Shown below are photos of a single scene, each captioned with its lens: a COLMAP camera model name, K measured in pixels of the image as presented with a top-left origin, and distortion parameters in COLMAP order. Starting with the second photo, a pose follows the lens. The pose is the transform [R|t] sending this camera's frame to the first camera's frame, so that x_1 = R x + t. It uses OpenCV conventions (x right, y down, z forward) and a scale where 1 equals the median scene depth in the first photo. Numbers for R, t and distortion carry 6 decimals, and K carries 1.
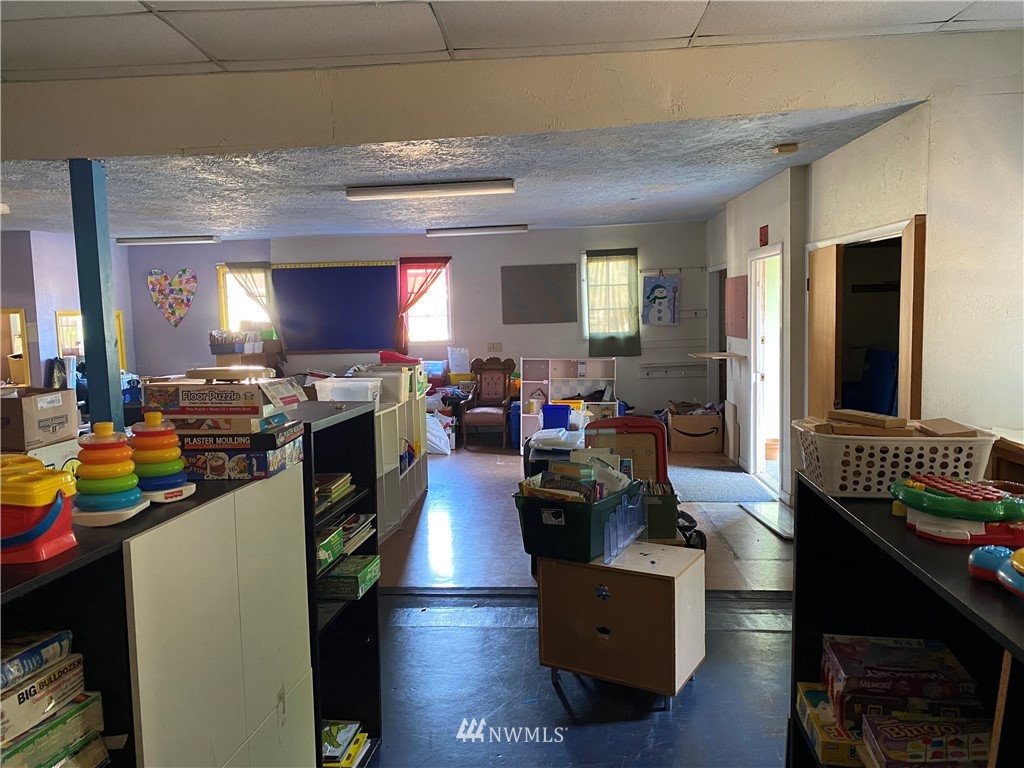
lens RADIAL K [[774.1, 0, 513.6], [0, 774.1, 381.9], [0, 0, 1]] dist [0.036558, -0.039407]
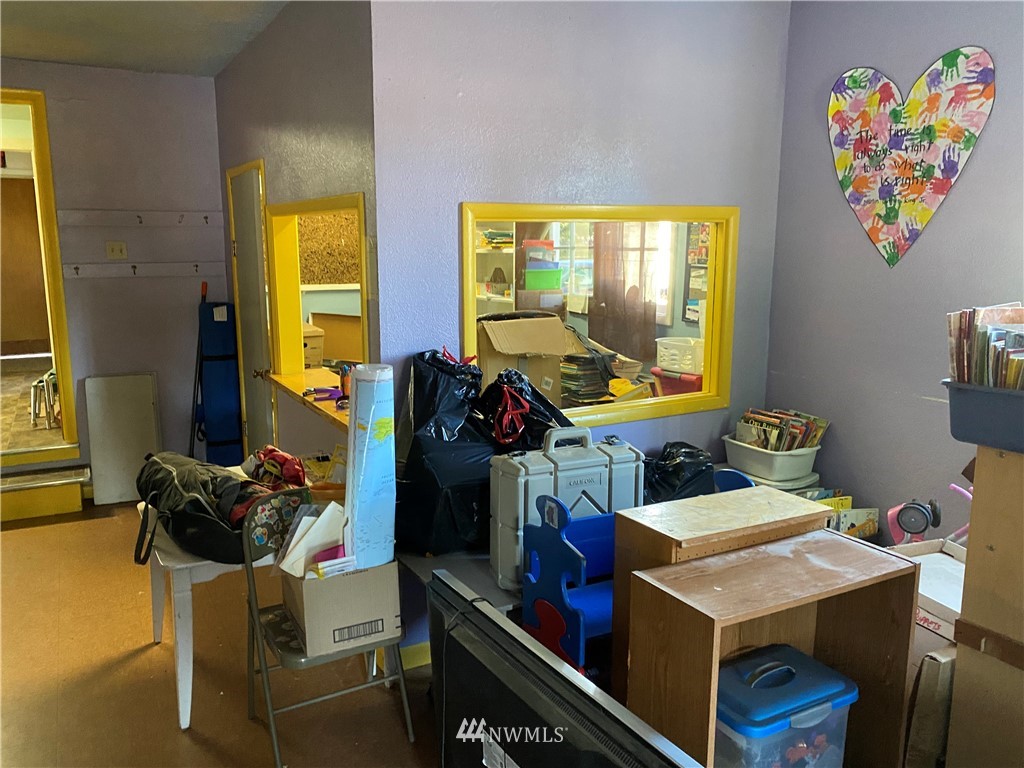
lens RADIAL K [[774.1, 0, 484.3], [0, 774.1, 383.6], [0, 0, 1]] dist [0.036558, -0.039407]
pose [[0.521590, 0.175381, -0.834976, -0.261278], [-0.088835, 0.984489, 0.151292, -0.057402], [0.848559, -0.004737, 0.529080, 0.717094]]
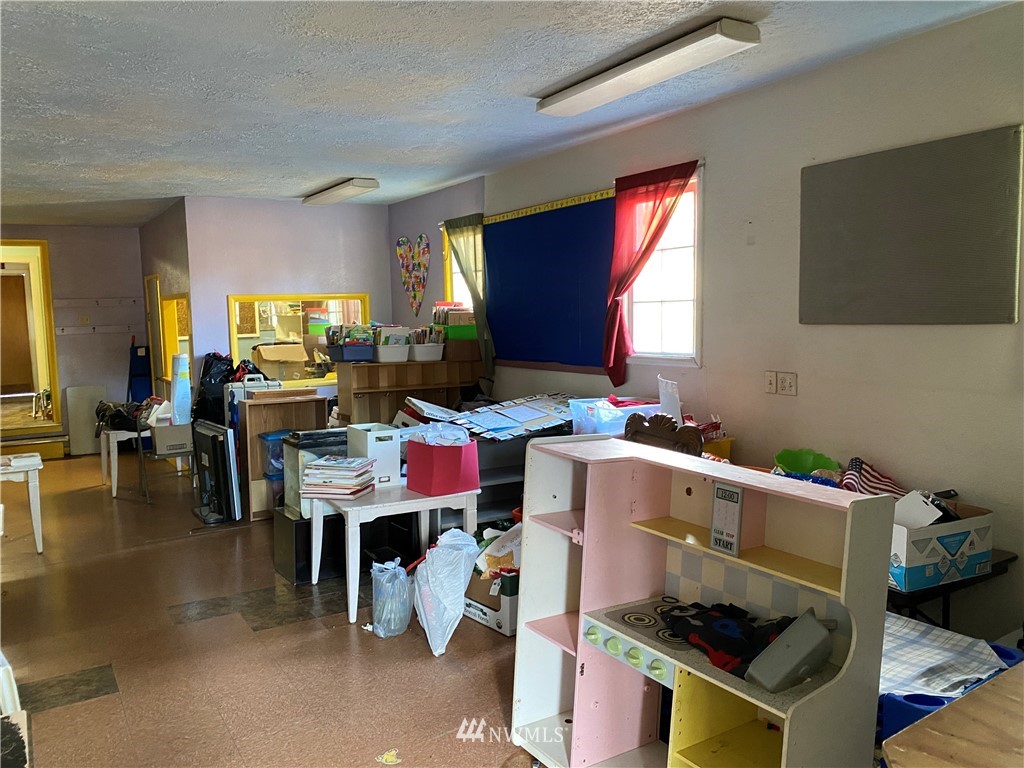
lens RADIAL K [[774.1, 0, 511.6], [0, 774.1, 379.5], [0, 0, 1]] dist [0.036558, -0.039407]
pose [[0.587505, 0.083873, -0.804863, 0.205790], [-0.061067, 0.996373, 0.059254, -0.060147], [0.806913, 0.014339, 0.590496, 0.649618]]
